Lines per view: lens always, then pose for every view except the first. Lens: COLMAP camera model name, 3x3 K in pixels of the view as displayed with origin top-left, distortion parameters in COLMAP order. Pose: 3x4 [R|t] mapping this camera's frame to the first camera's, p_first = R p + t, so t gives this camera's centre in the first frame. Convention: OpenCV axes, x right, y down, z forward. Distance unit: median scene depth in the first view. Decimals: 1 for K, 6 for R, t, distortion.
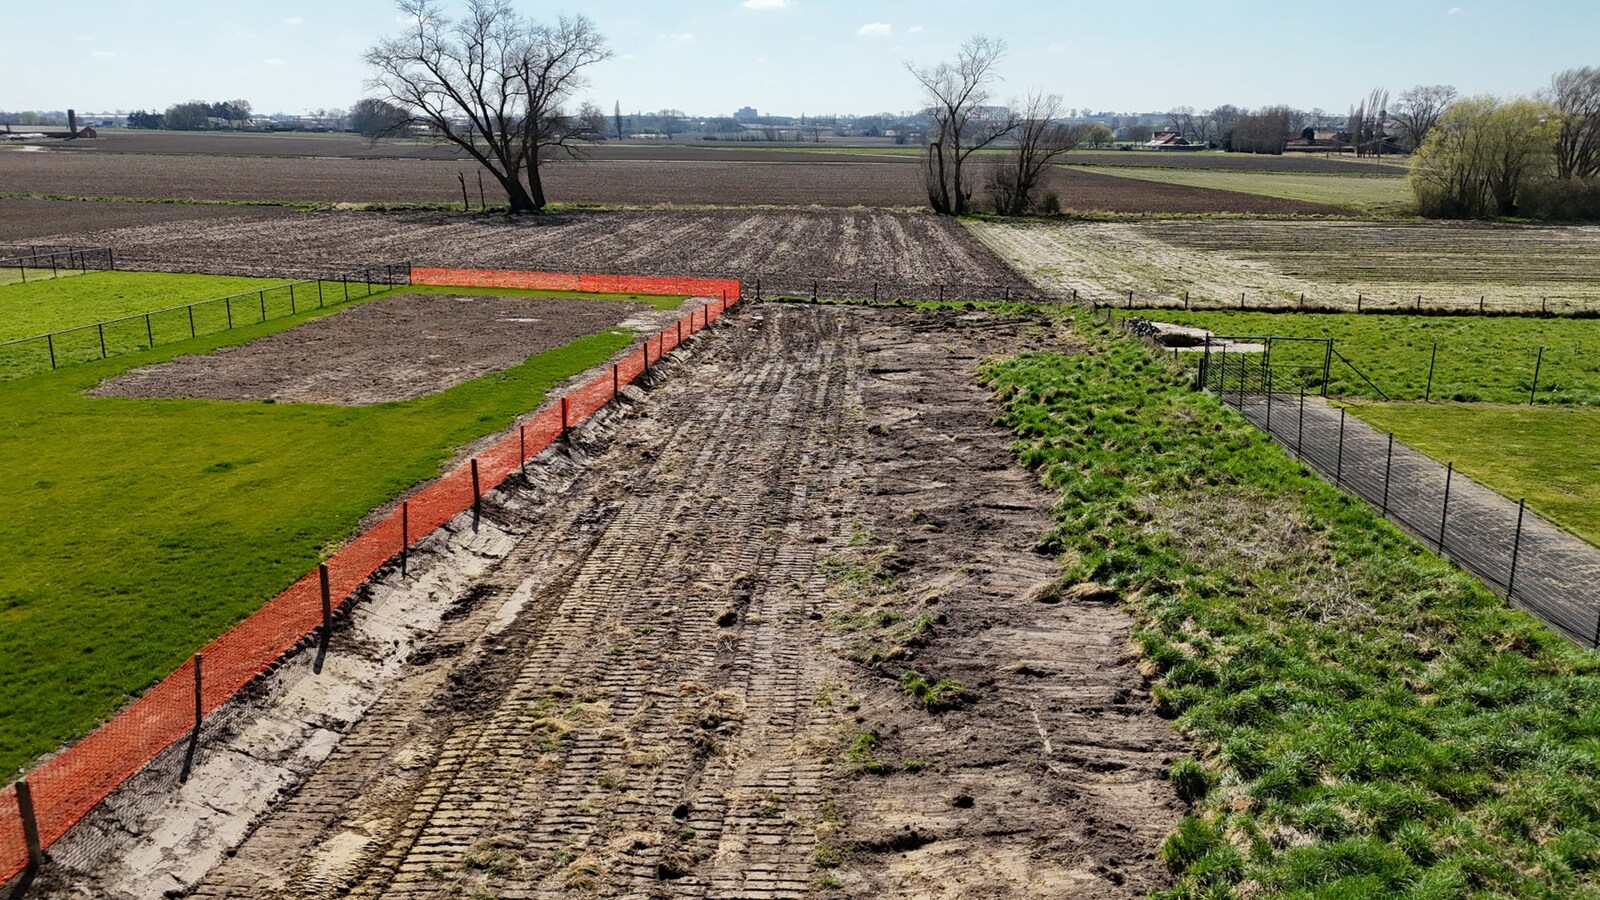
lens RADIAL K [[1172.2, 0, 800.0], [0, 1172.2, 450.0], [0, 0, 1]] dist [0.088318, -0.090002]
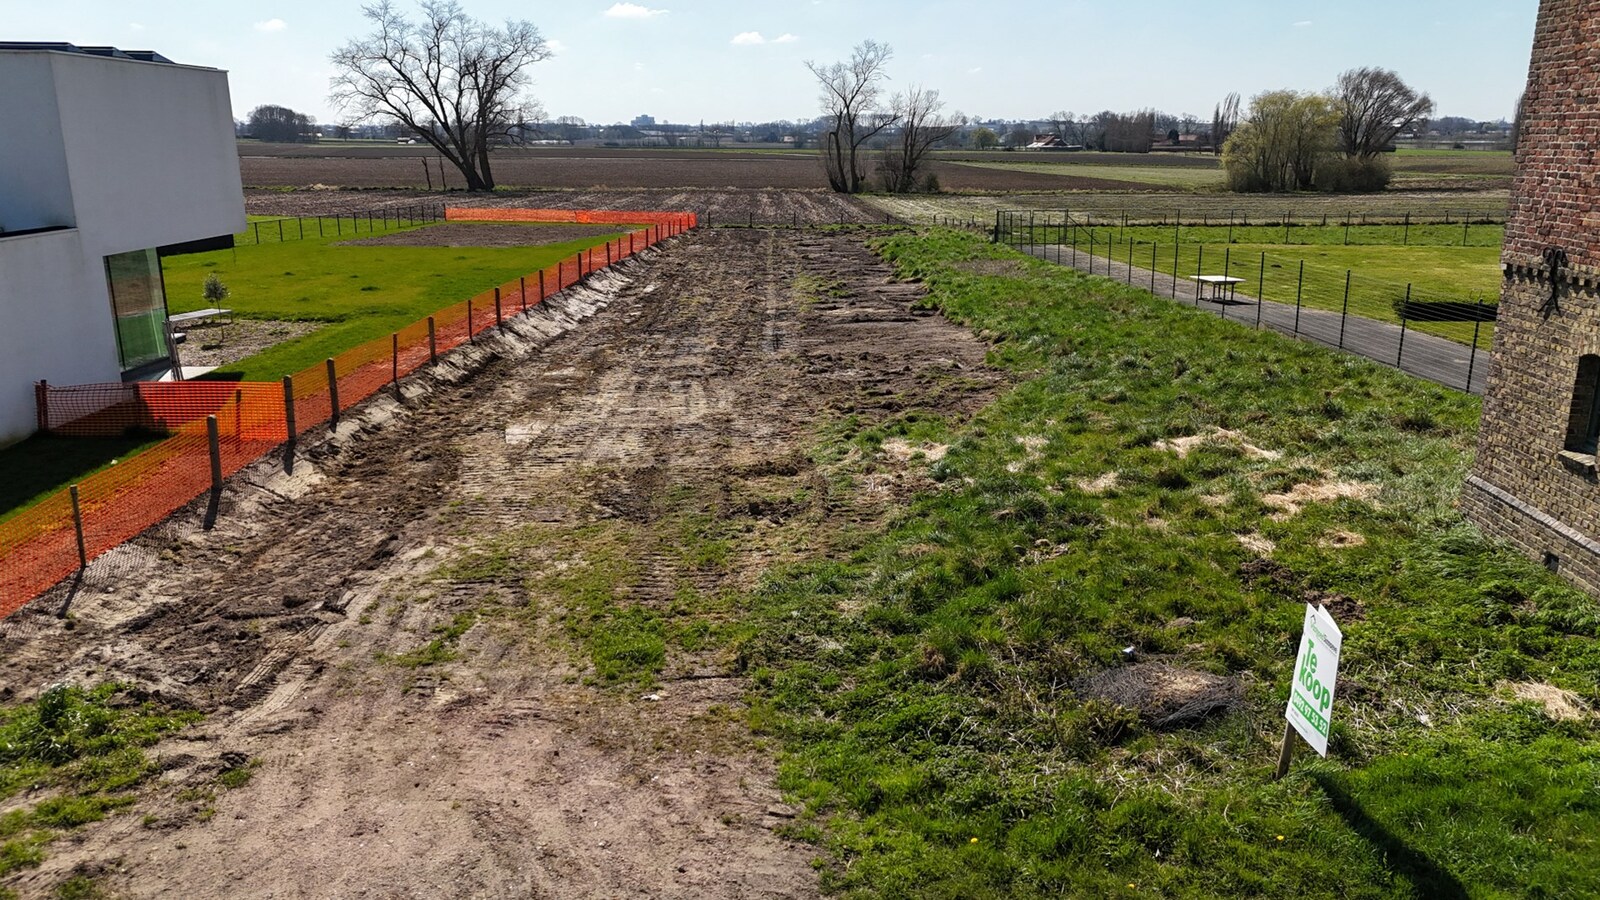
lens RADIAL K [[1172.2, 0, 800.0], [0, 1172.2, 450.0], [0, 0, 1]] dist [0.088318, -0.090002]
pose [[0.996458, -0.026056, 0.079955, -0.020773], [0.026594, 0.999630, -0.005679, 0.063993], [-0.079777, 0.007785, 0.996782, -0.168992]]
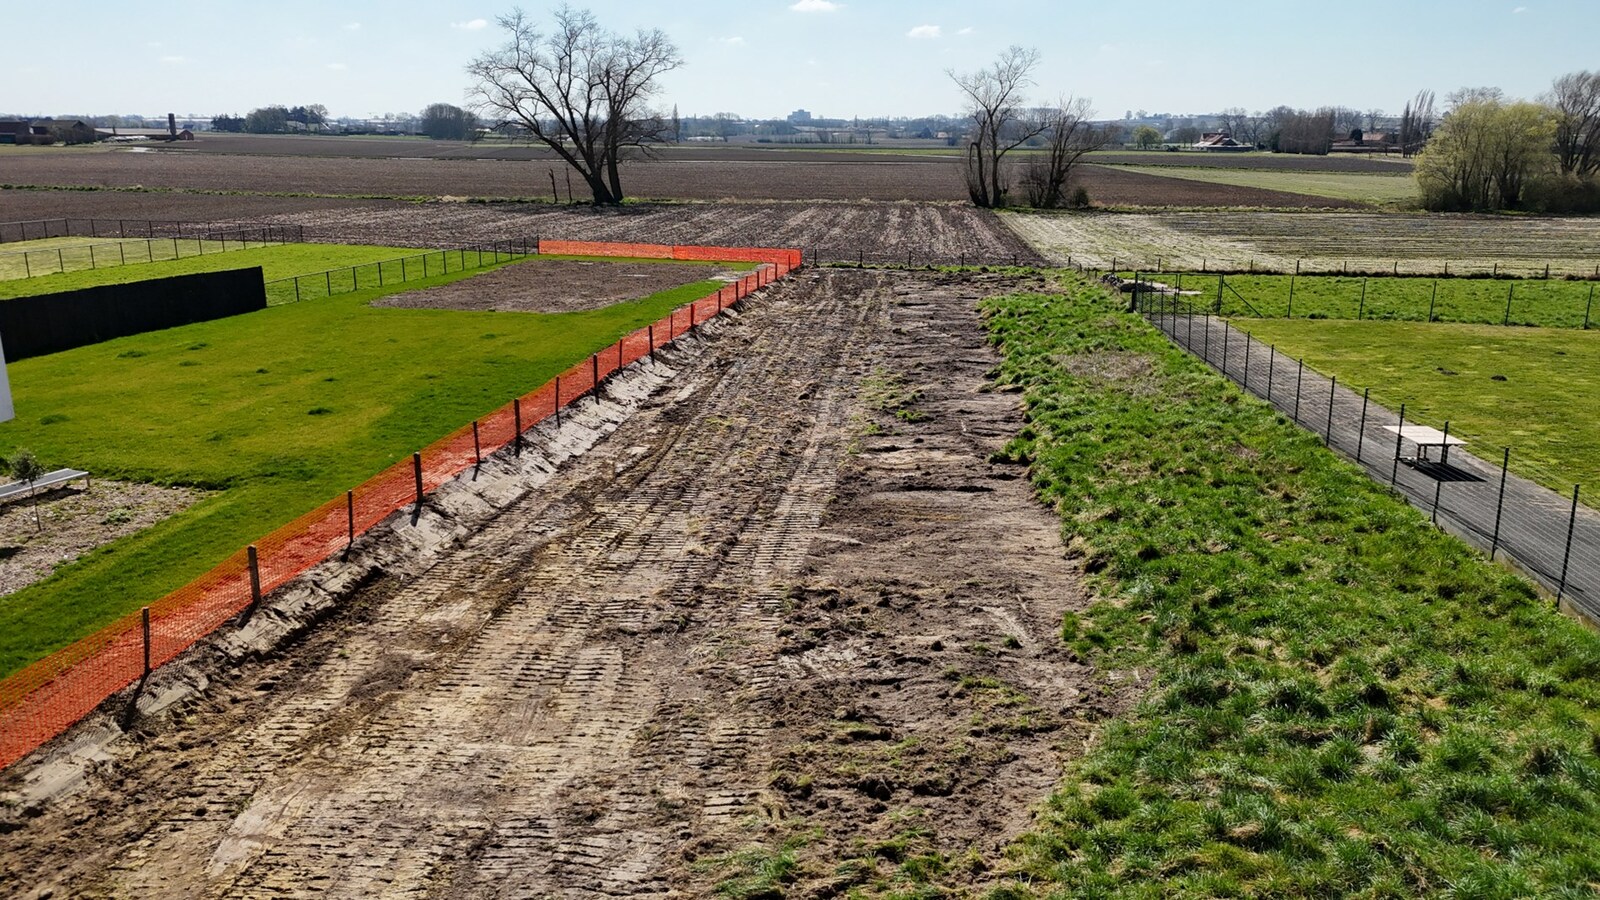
lens RADIAL K [[1172.2, 0, 800.0], [0, 1172.2, 450.0], [0, 0, 1]] dist [0.088318, -0.090002]
pose [[0.999055, 0.010363, -0.042214, 0.001221], [-0.010443, 0.999944, -0.001669, 0.031406], [0.042194, 0.002109, 0.999107, -0.110934]]
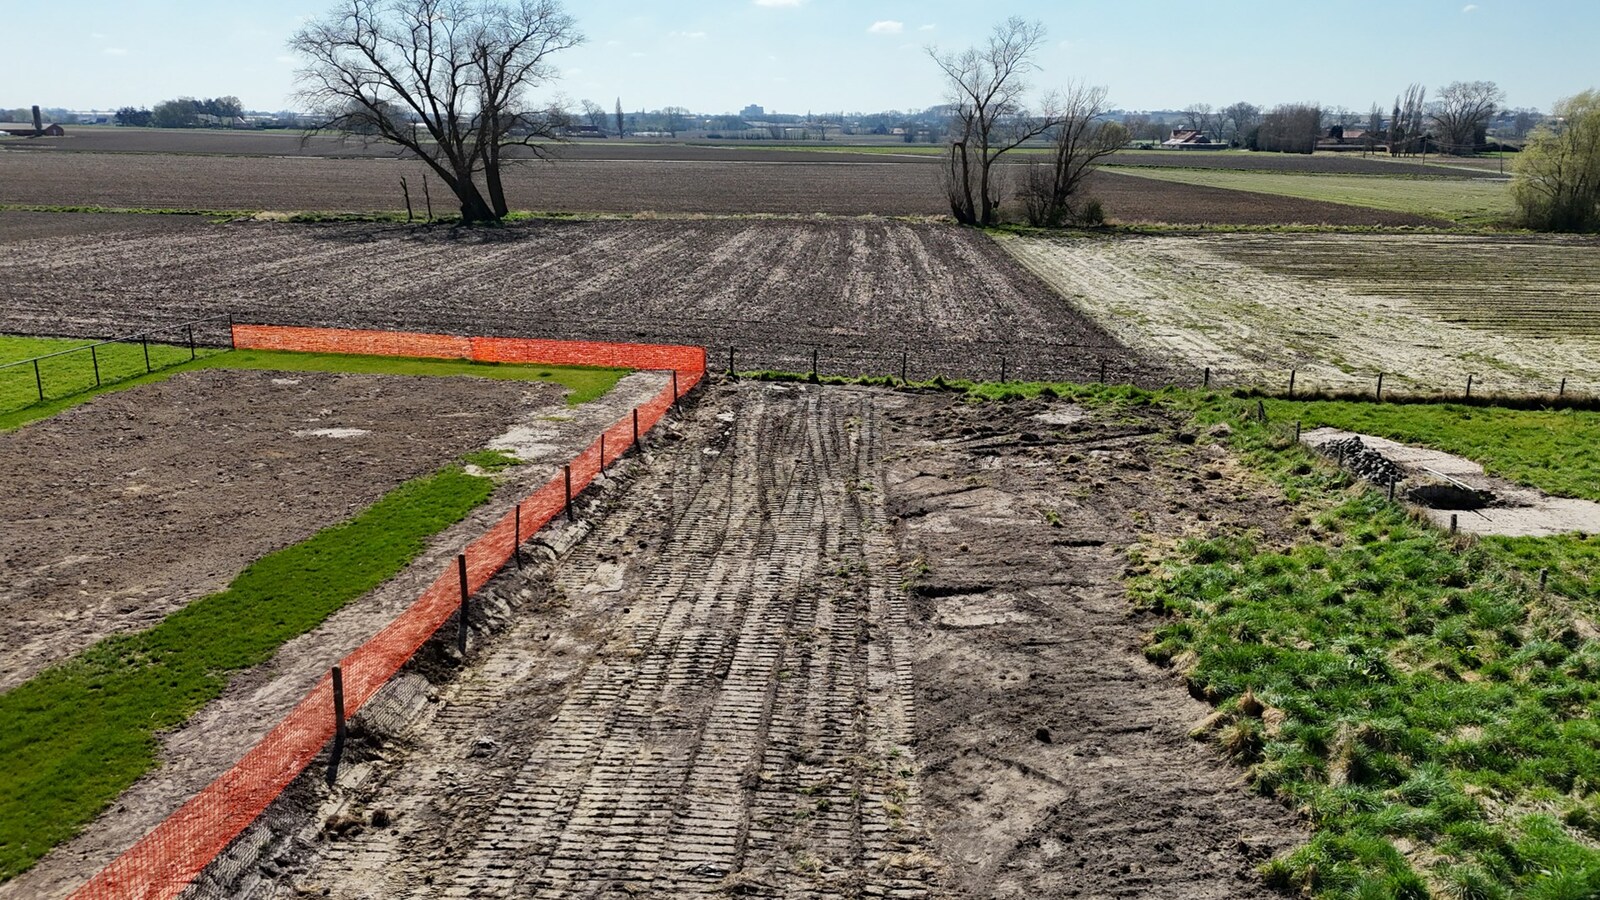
lens RADIAL K [[1172.2, 0, 800.0], [0, 1172.2, 450.0], [0, 0, 1]] dist [0.088318, -0.090002]
pose [[0.999984, 0.002215, -0.005157, 0.003527], [-0.002206, 0.999996, 0.001624, -0.038432], [0.005161, -0.001612, 0.999985, 0.142498]]
